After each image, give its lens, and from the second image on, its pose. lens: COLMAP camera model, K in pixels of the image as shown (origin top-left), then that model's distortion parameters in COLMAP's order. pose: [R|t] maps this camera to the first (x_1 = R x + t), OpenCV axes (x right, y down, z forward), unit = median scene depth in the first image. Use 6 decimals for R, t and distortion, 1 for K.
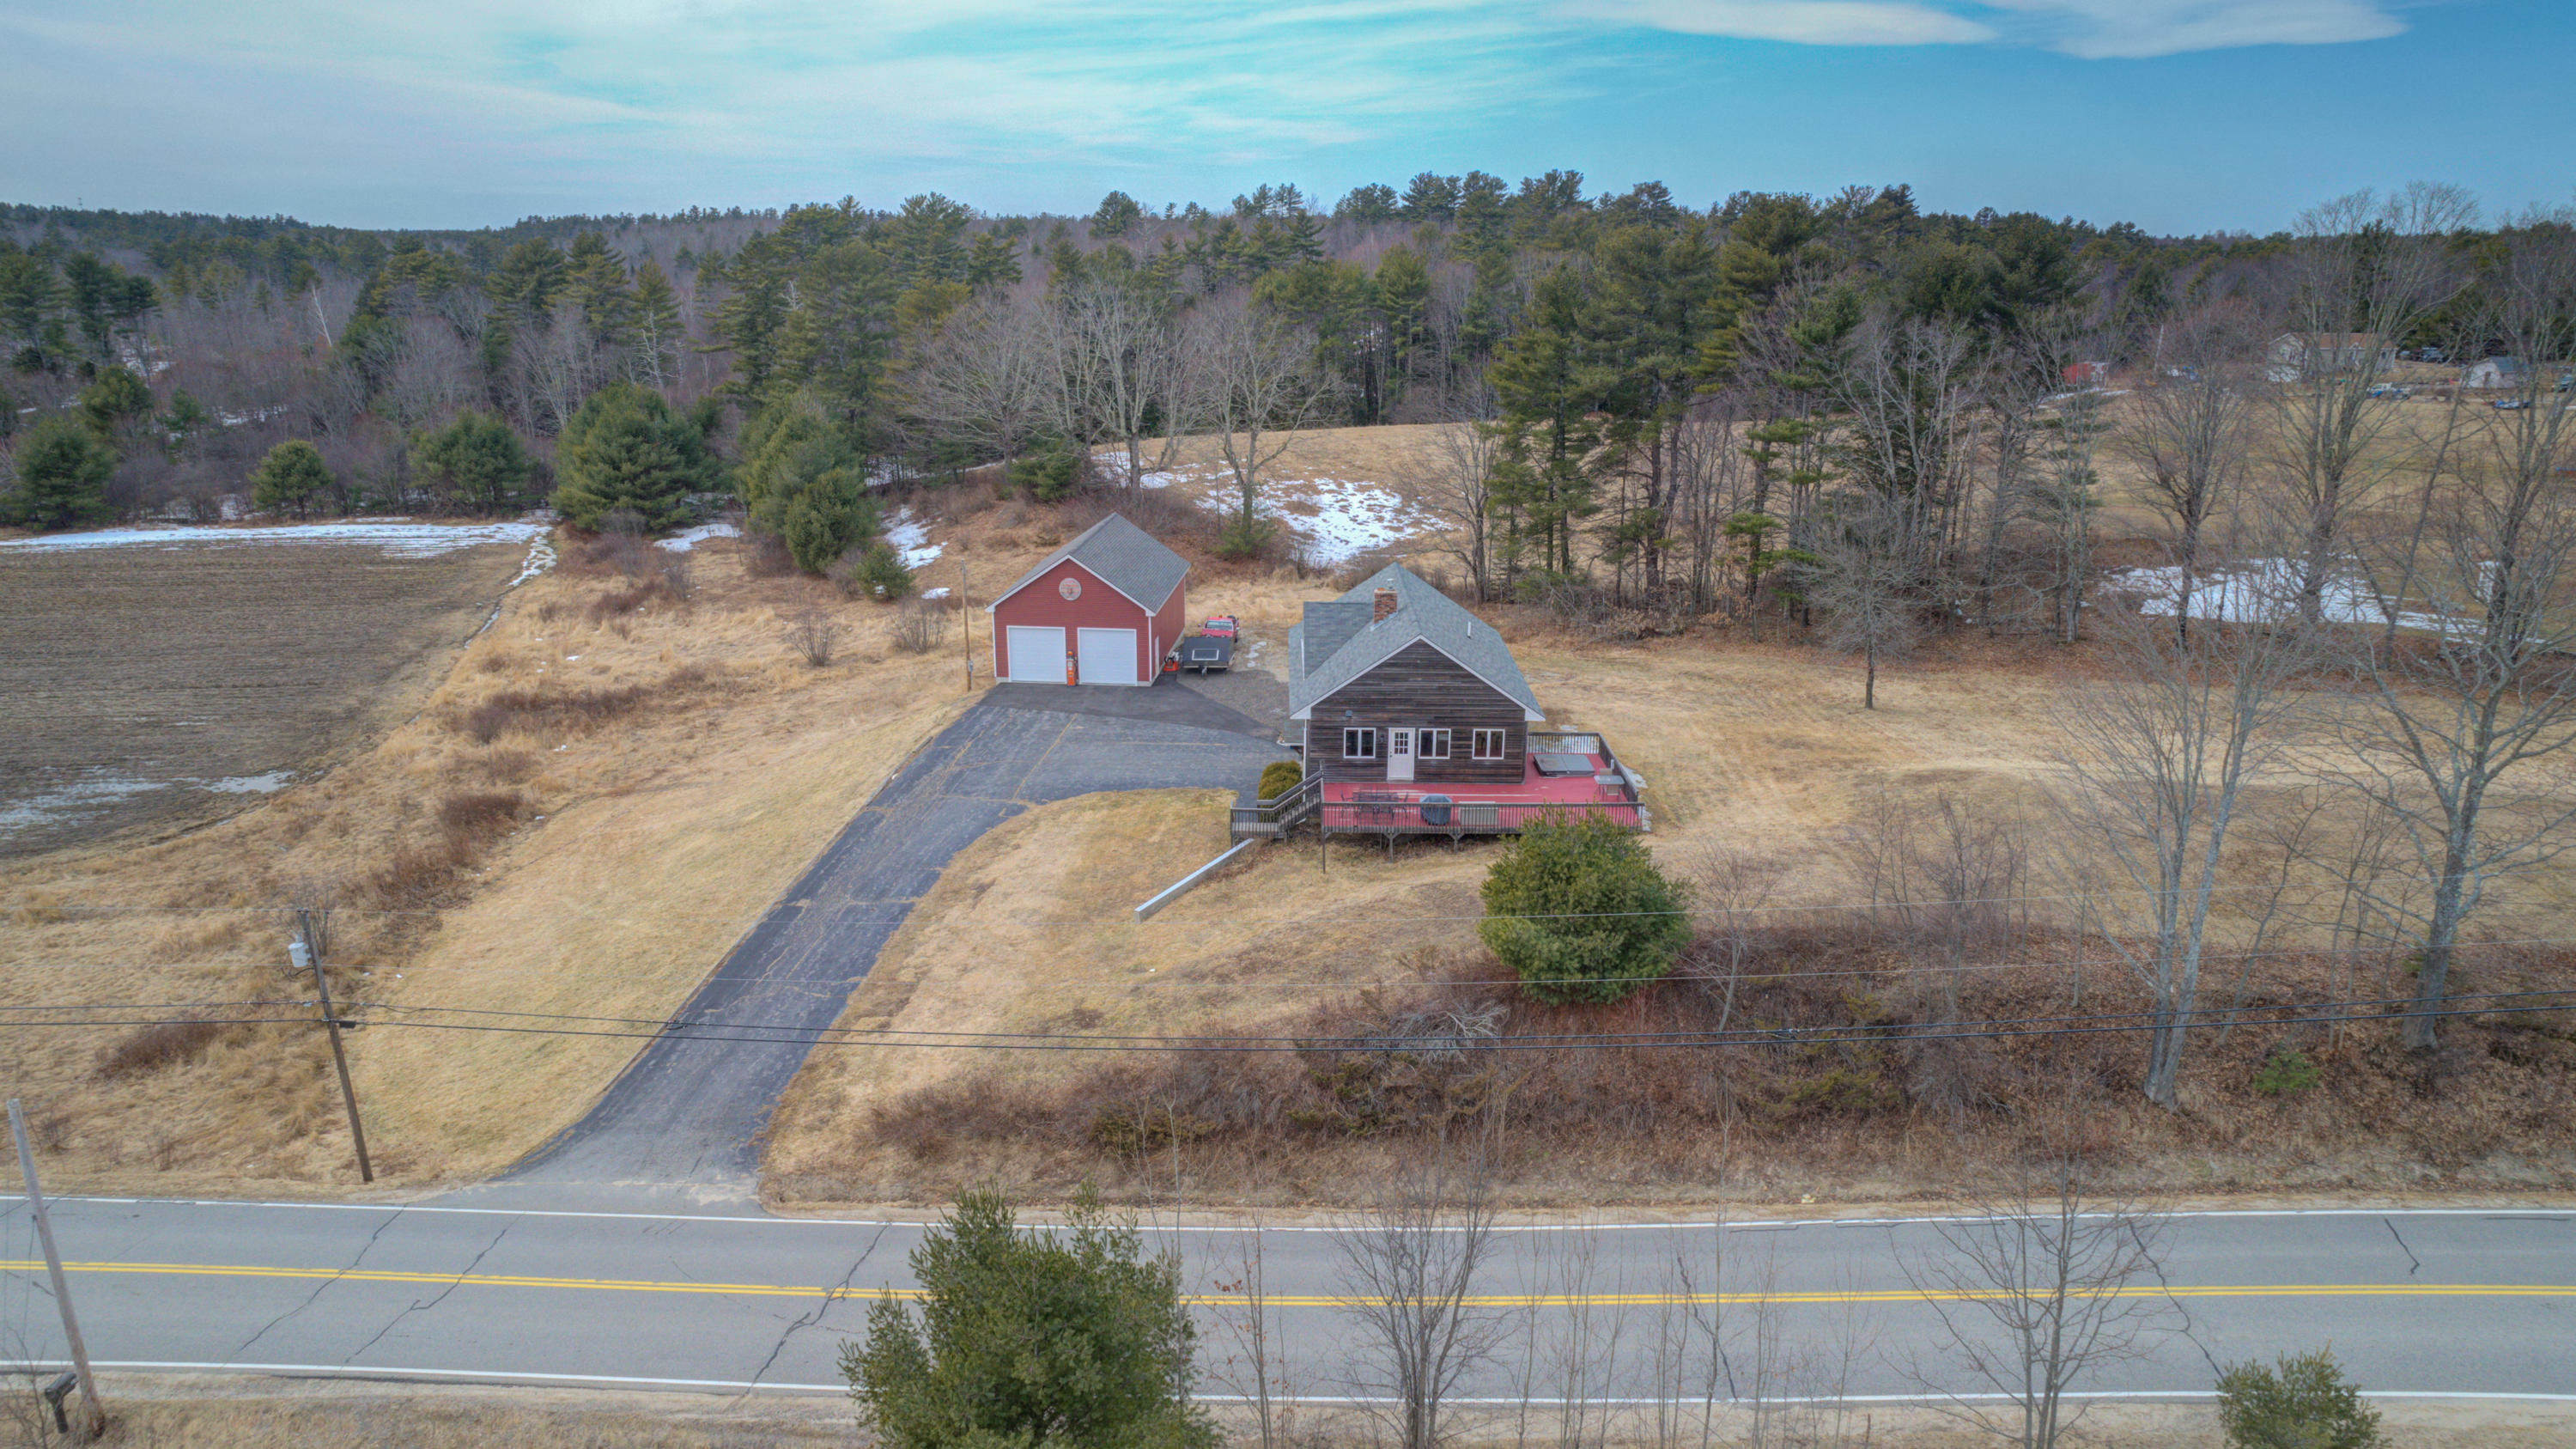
lens RADIAL K [[1668.9, 0, 1288.0], [0, 1668.9, 724.5], [0, 0, 1]] dist [-0.073826, 0.081220]
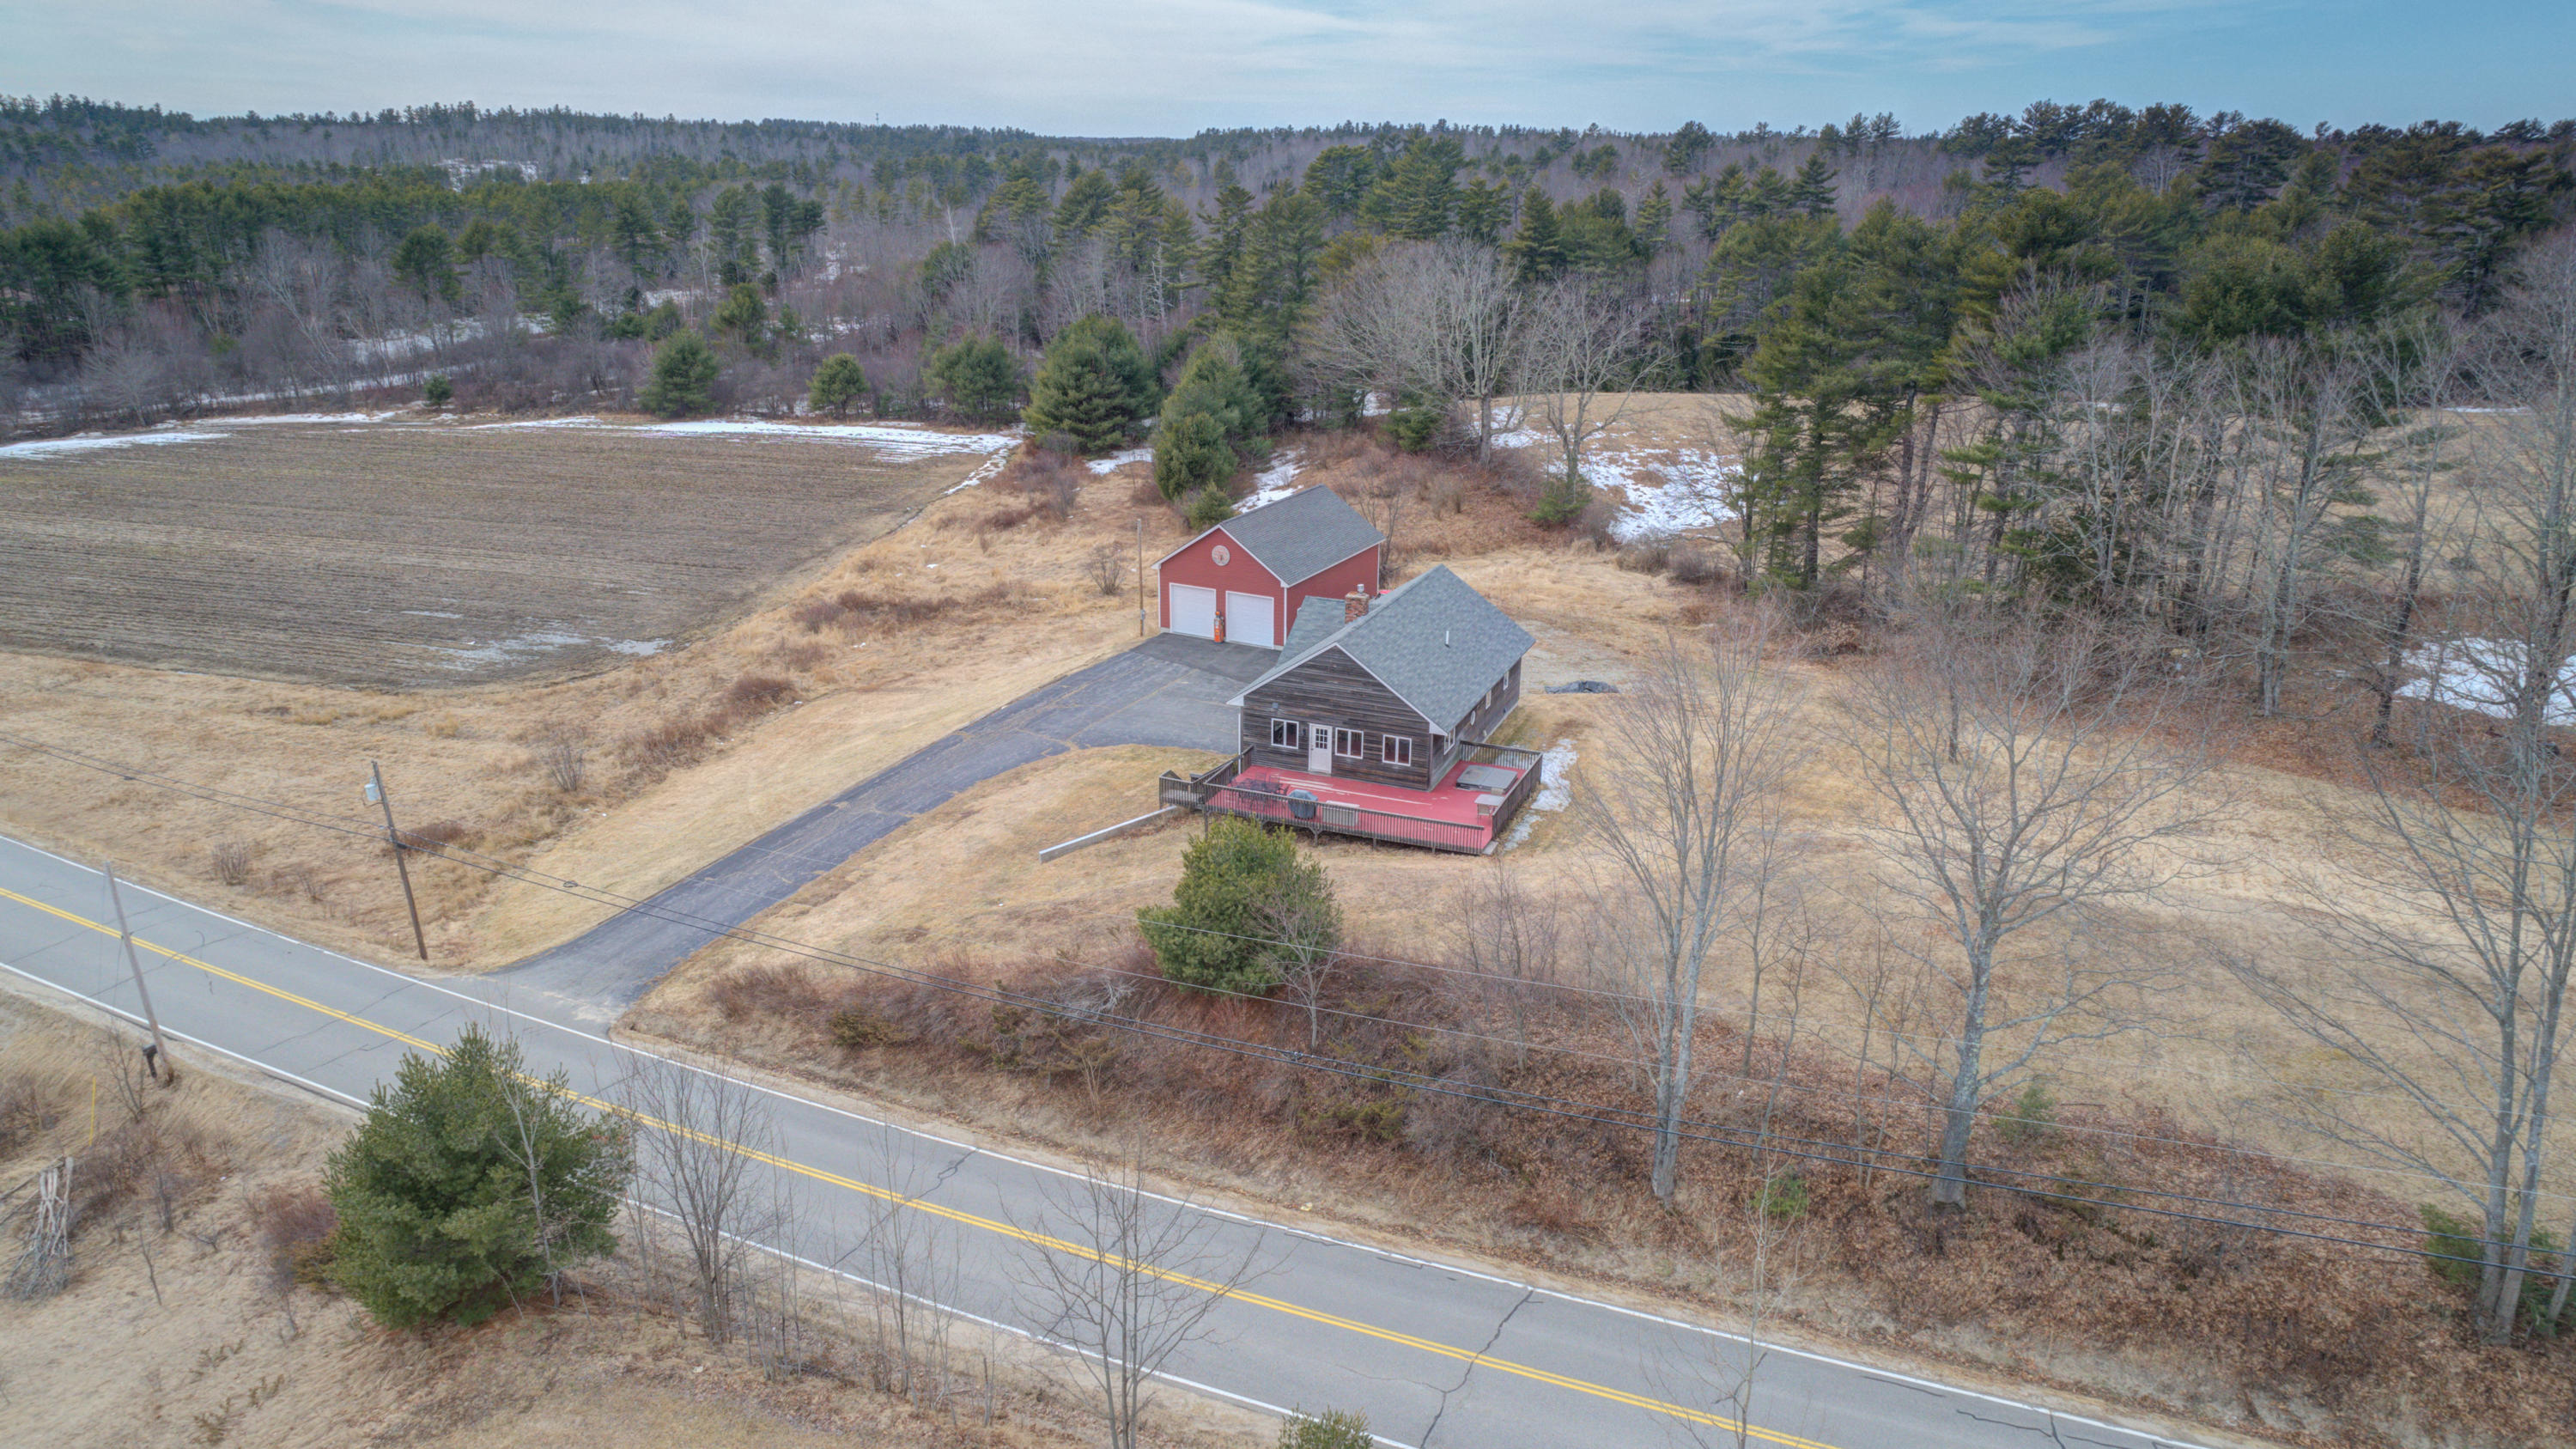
lens RADIAL K [[1668.9, 0, 1288.0], [0, 1668.9, 724.5], [0, 0, 1]] dist [-0.073826, 0.081220]
pose [[0.924310, 0.127560, -0.359693, 0.212959], [-0.109268, 0.991486, 0.070831, -0.035293], [0.365665, -0.026167, 0.930379, -0.009273]]
